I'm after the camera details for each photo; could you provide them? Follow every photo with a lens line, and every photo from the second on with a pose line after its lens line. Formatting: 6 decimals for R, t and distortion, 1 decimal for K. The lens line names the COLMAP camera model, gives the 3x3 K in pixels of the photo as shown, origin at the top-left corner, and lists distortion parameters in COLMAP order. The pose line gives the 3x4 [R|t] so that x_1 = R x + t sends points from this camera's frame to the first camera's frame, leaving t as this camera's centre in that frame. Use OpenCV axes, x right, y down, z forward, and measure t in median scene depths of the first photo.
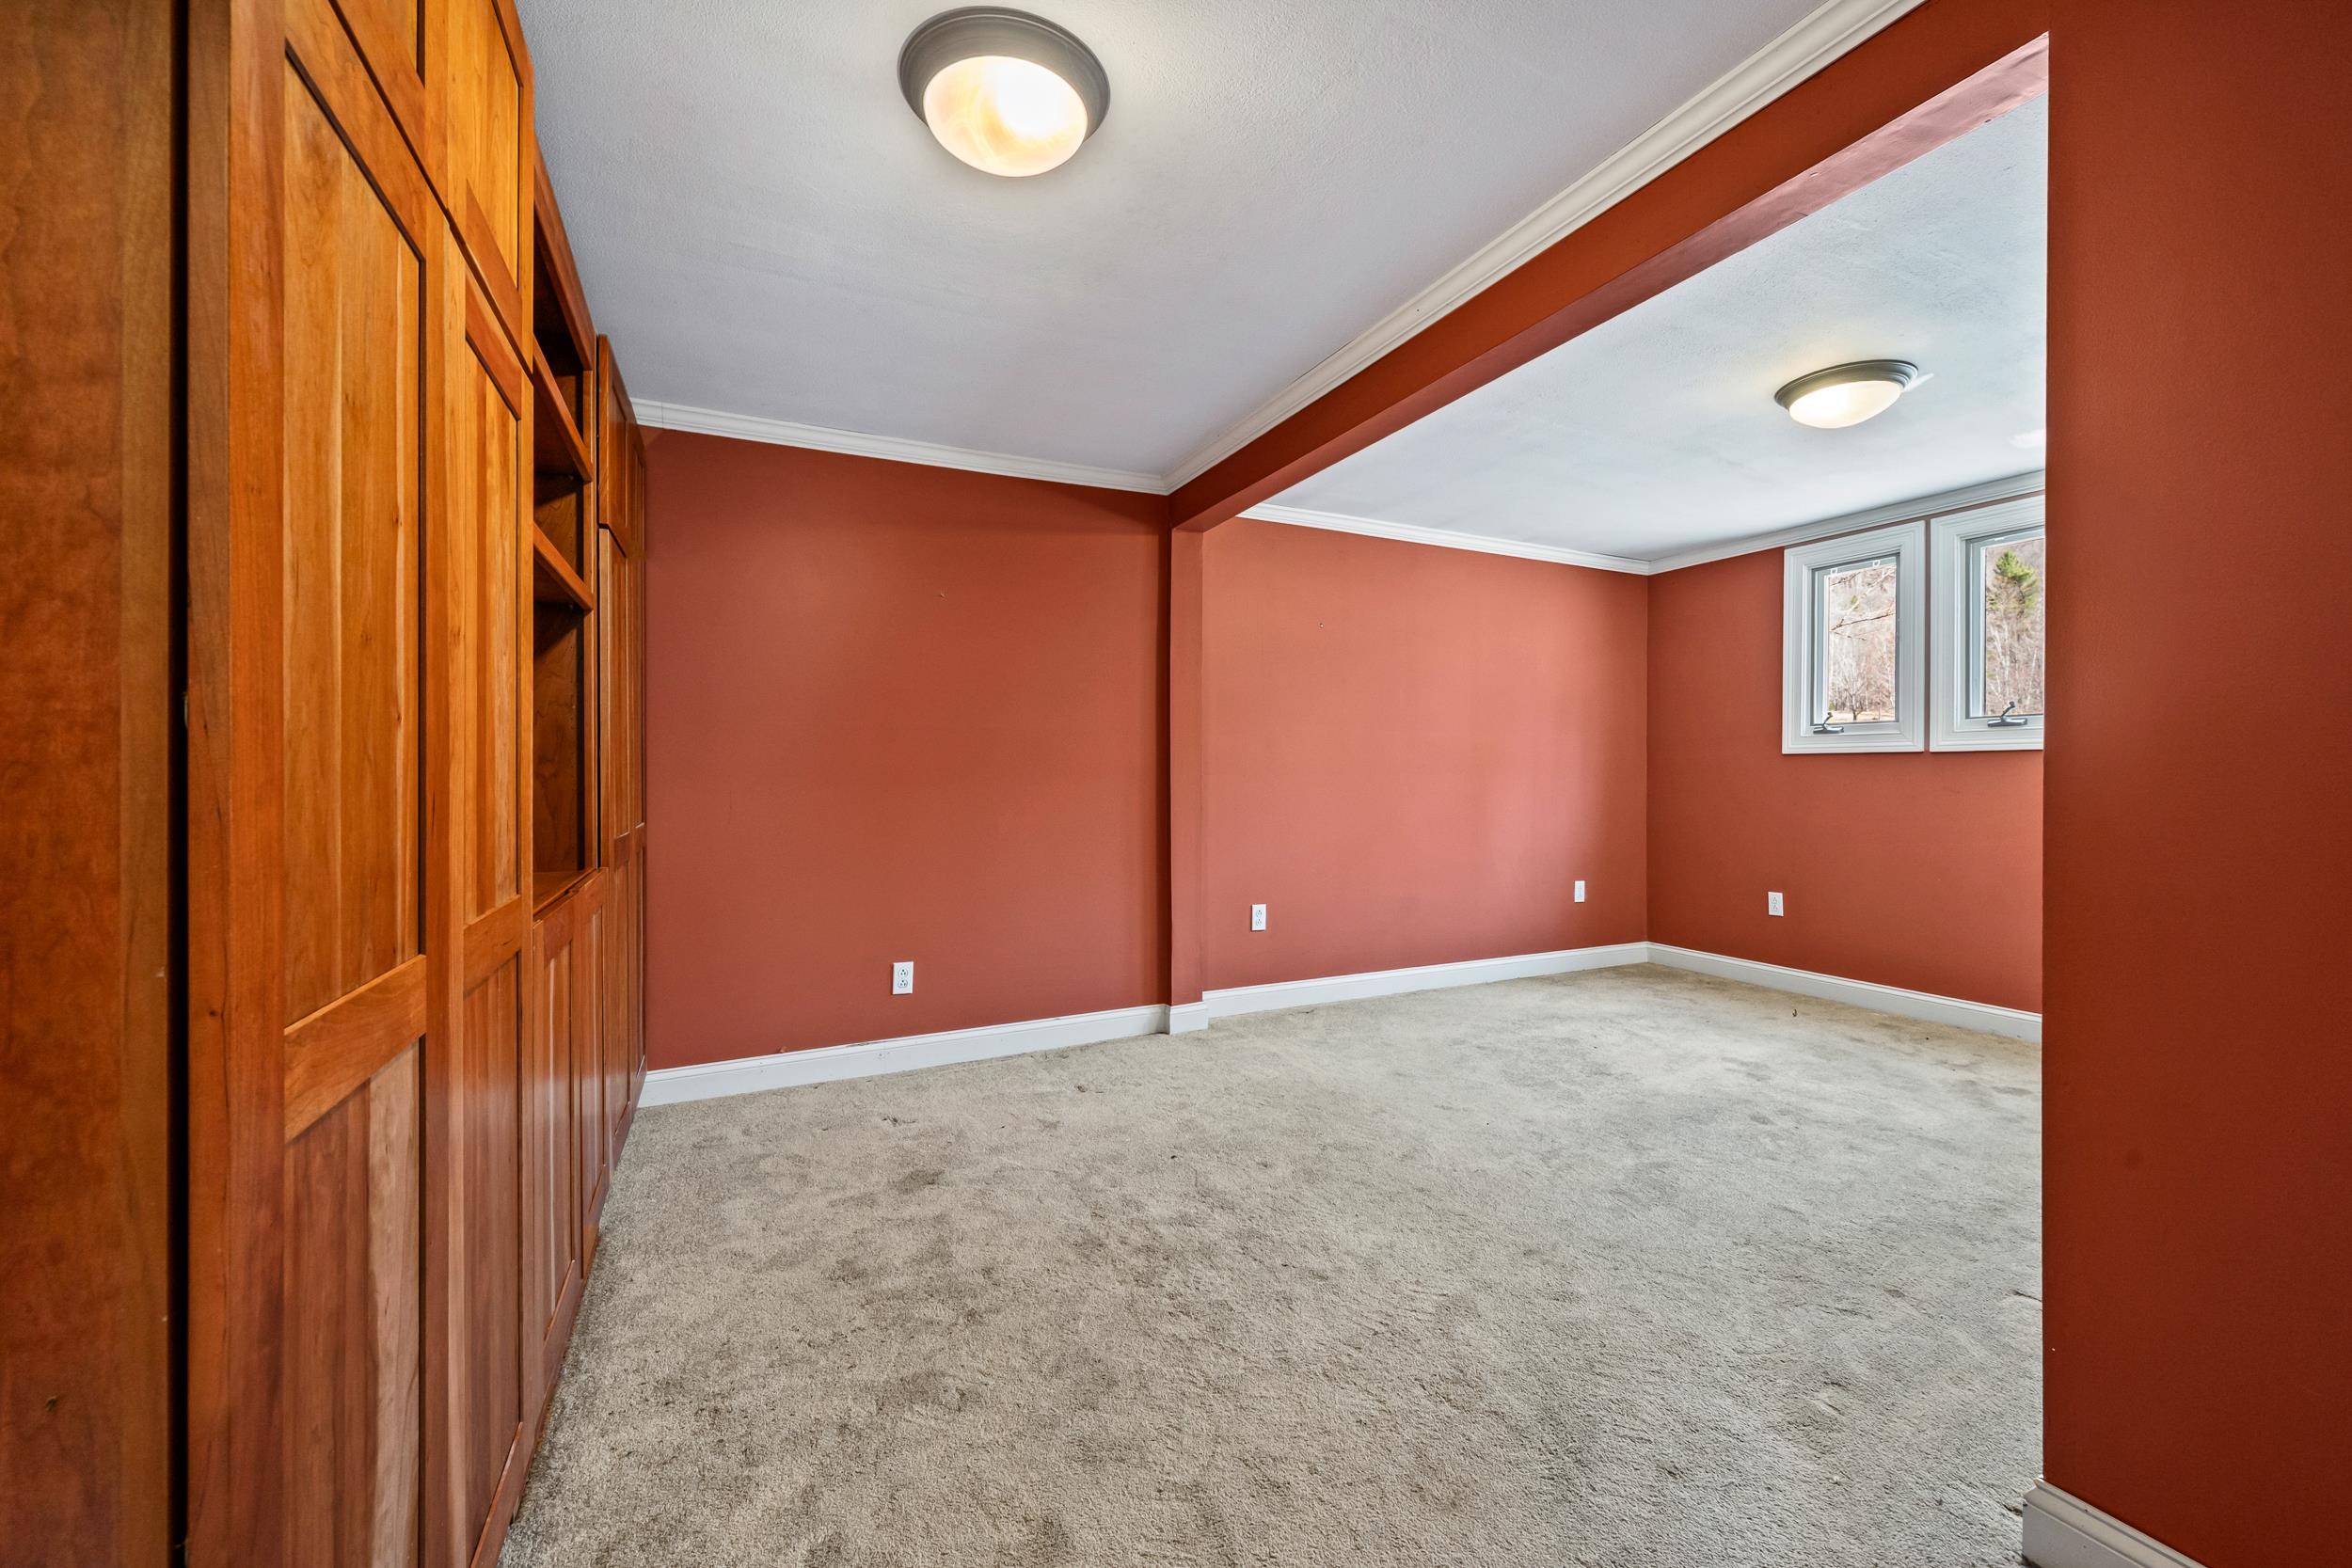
lens RADIAL K [[940.1, 0, 1187.3], [0, 940.1, 783.4], [0, 0, 1]] dist [0.000064, 0.000438]
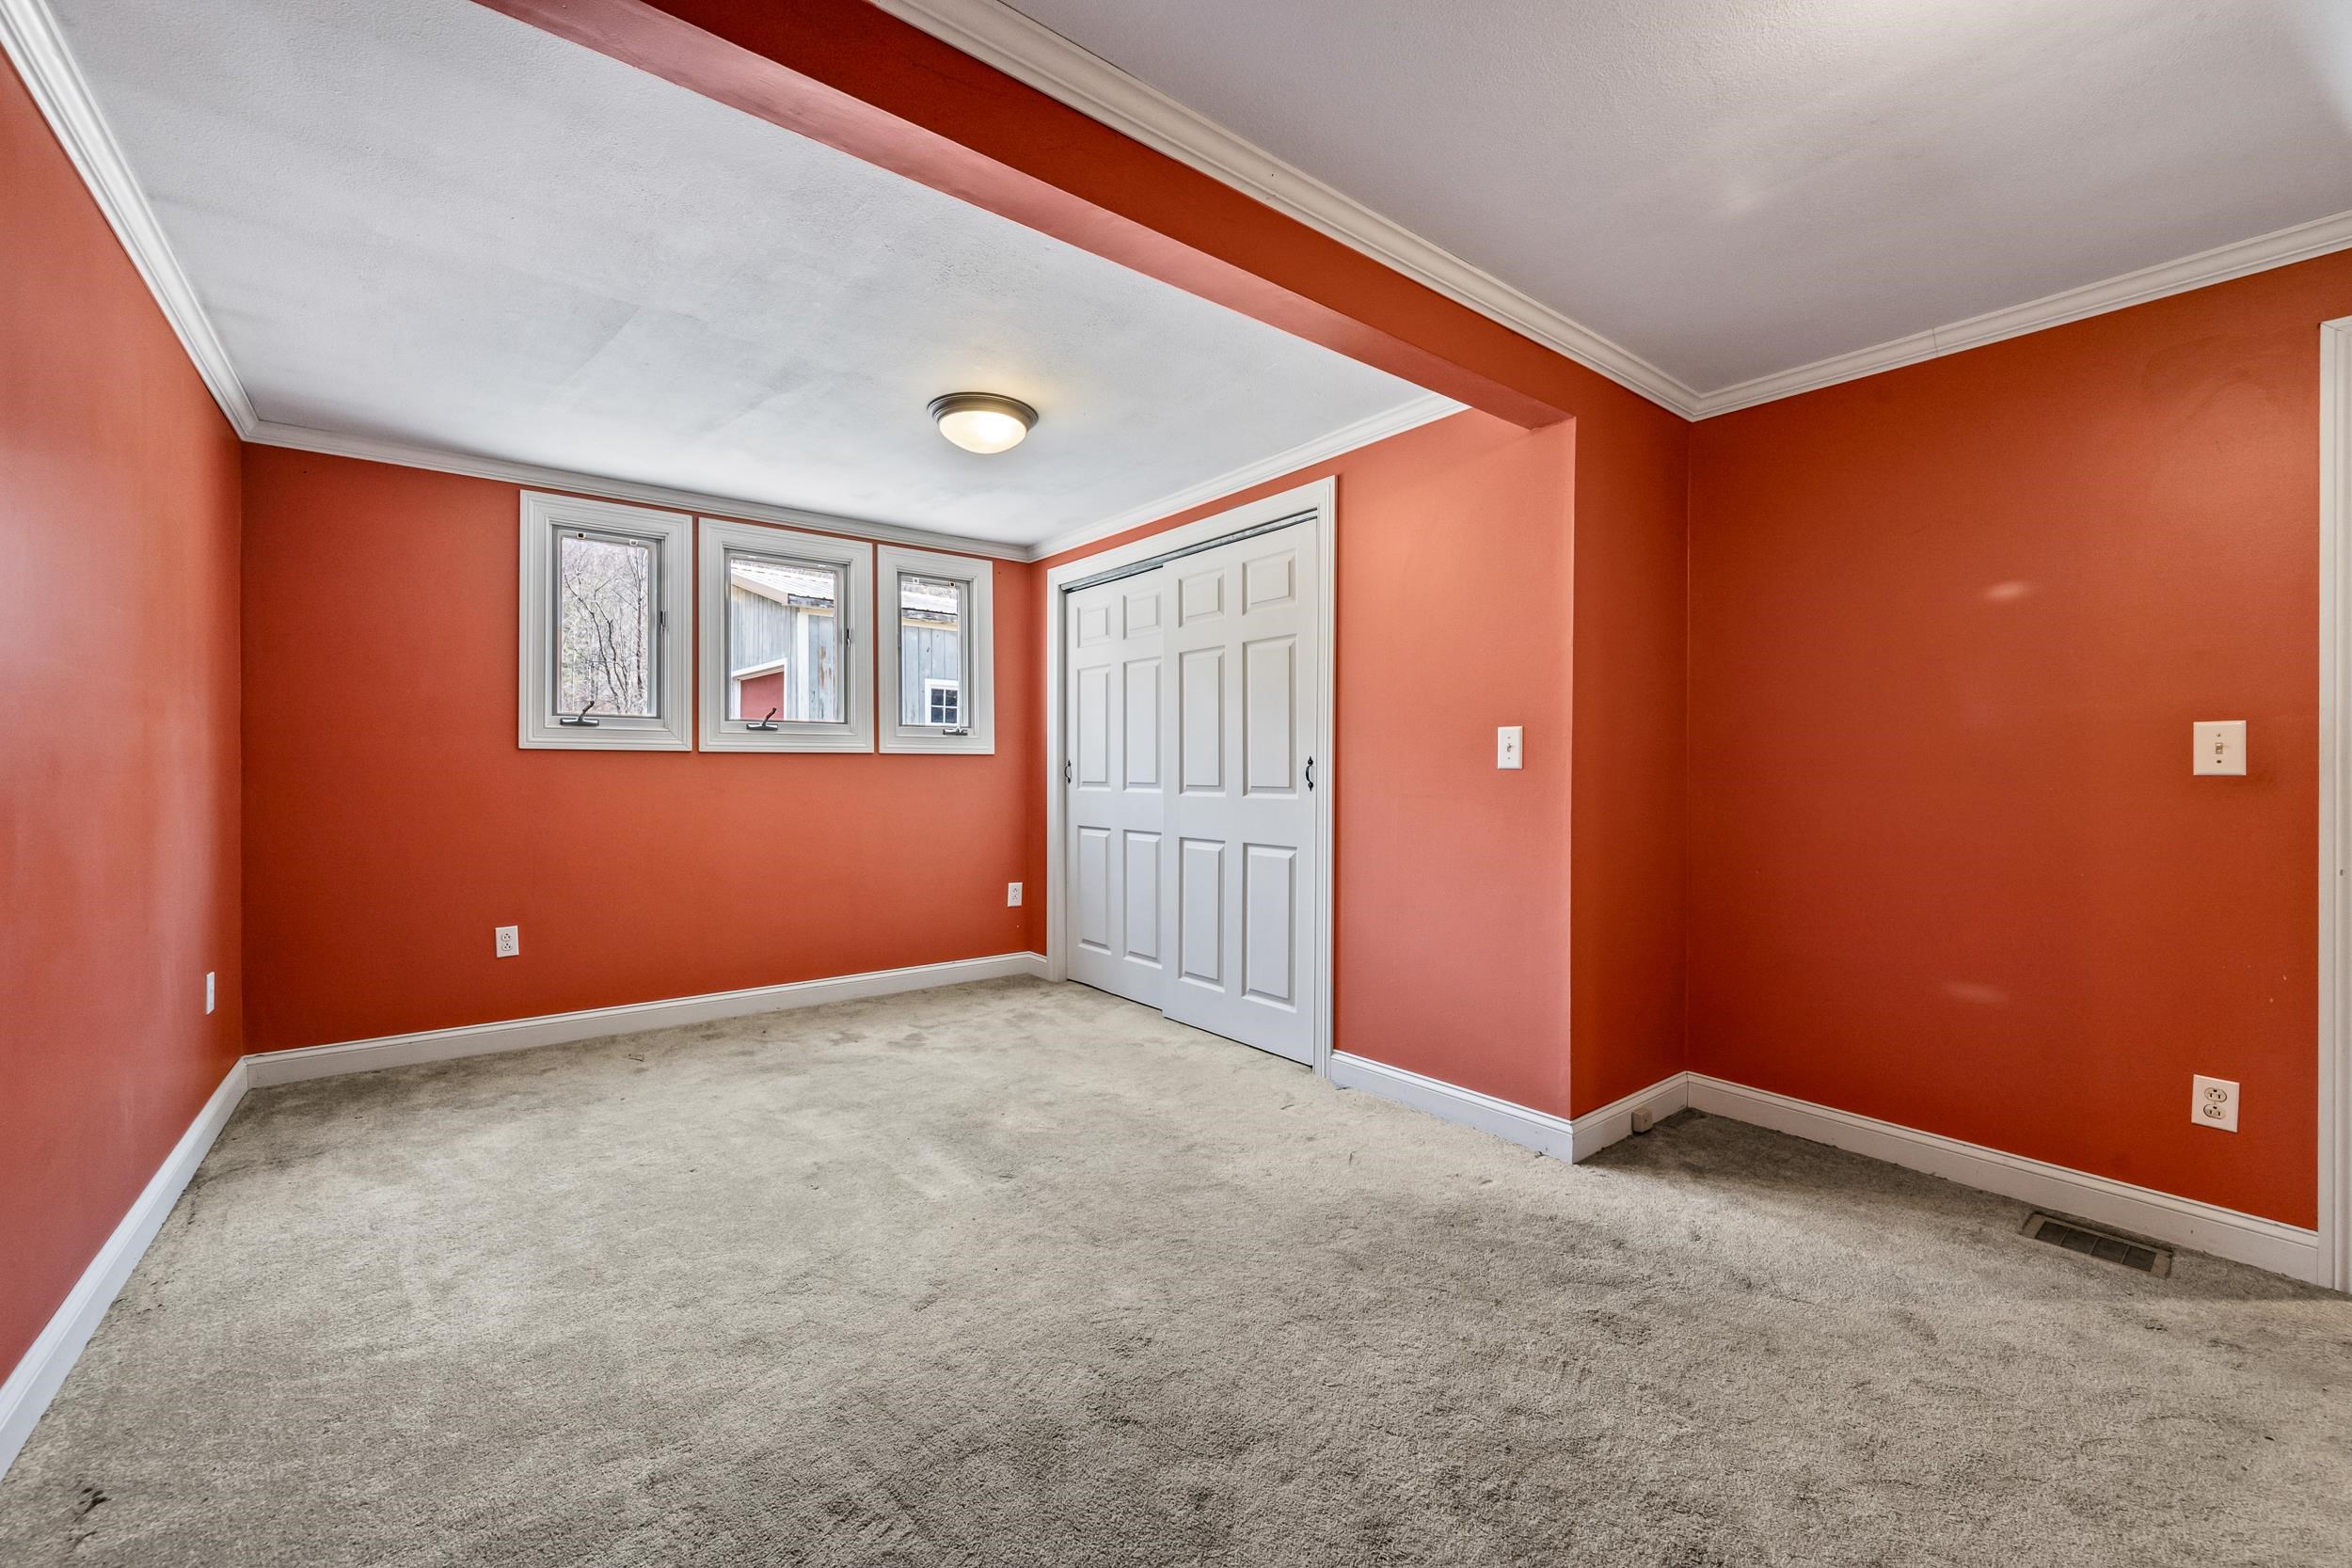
lens RADIAL K [[940.1, 0, 1190.1], [0, 940.1, 765.7], [0, 0, 1]] dist [0.000064, 0.000438]
pose [[-0.232600, 0.000850, 0.972572, -0.295984], [0.005509, 0.999985, 0.000444, -0.015838], [-0.972557, 0.005461, -0.232601, 0.721087]]
